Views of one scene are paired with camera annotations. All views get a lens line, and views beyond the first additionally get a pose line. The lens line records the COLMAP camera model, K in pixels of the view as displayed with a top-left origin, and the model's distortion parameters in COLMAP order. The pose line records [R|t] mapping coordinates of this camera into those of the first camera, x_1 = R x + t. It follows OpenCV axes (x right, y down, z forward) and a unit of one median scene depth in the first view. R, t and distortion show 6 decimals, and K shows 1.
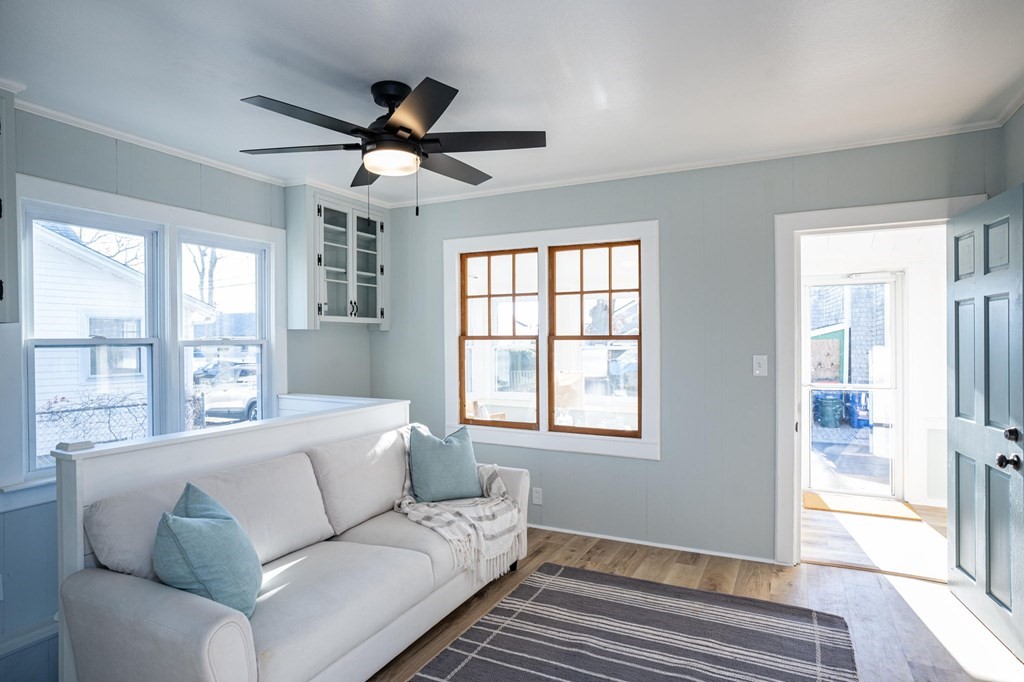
lens RADIAL K [[563.7, 0, 512.0], [0, 563.7, 341.0], [0, 0, 1]] dist [-0.028019, 0.020800]
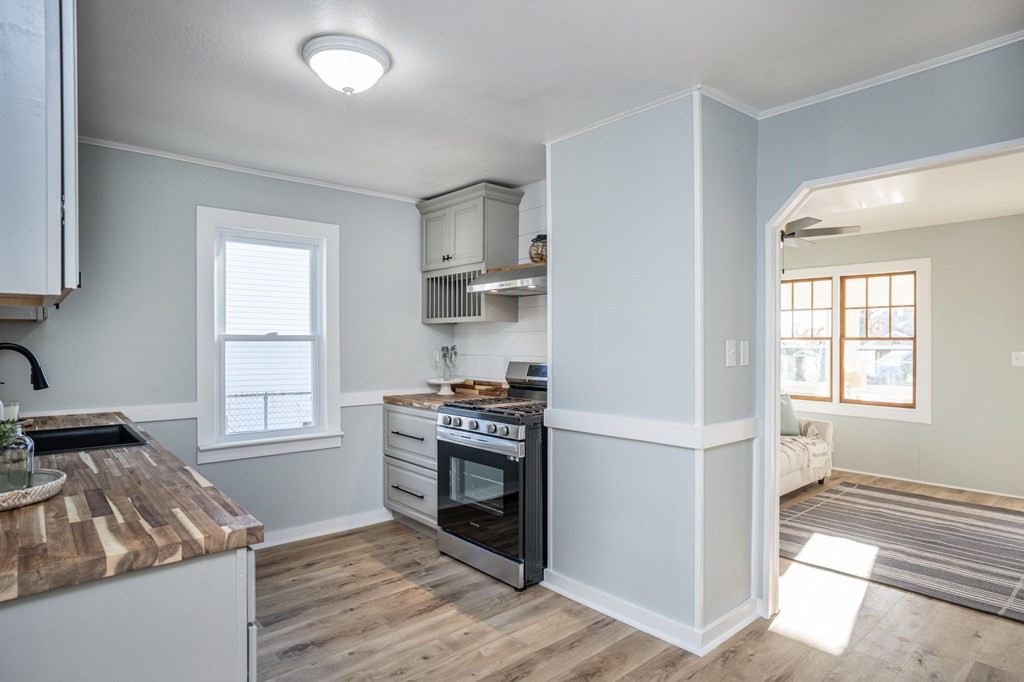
lens RADIAL K [[563.7, 0, 512.0], [0, 563.7, 341.0], [0, 0, 1]] dist [-0.028019, 0.020800]
pose [[0.927810, 0.005182, -0.373017, -0.192600], [-0.004557, 0.999986, 0.002556, 0.000460], [0.373025, -0.000672, 0.927821, -0.697926]]
